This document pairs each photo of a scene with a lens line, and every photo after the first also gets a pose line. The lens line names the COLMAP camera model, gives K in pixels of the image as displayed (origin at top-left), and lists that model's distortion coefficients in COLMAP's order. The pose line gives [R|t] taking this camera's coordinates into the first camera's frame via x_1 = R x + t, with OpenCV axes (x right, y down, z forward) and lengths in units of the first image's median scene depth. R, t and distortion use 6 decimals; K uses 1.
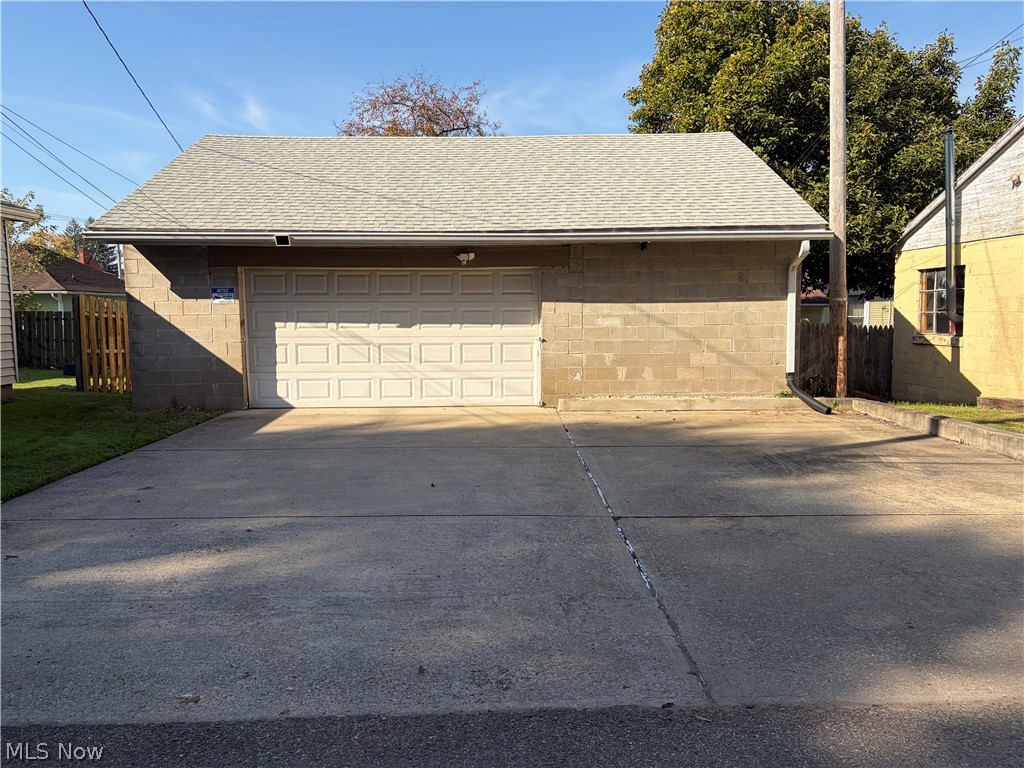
lens RADIAL K [[779.2, 0, 517.8], [0, 779.2, 383.7], [0, 0, 1]] dist [0.069247, -0.073622]
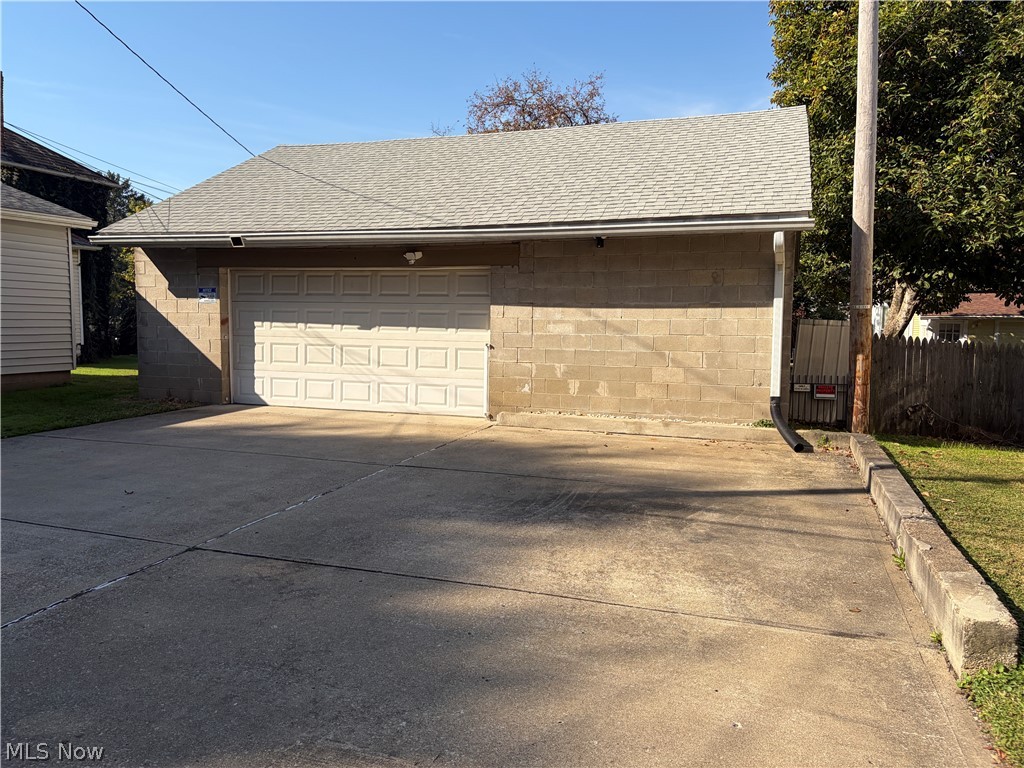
lens RADIAL K [[779.2, 0, 511.8], [0, 779.2, 383.6], [0, 0, 1]] dist [0.069247, -0.073622]
pose [[0.936357, 0.047667, -0.347797, 0.374900], [-0.050703, 0.998714, 0.000372, -0.014240], [0.347368, 0.017286, 0.937570, 0.152726]]
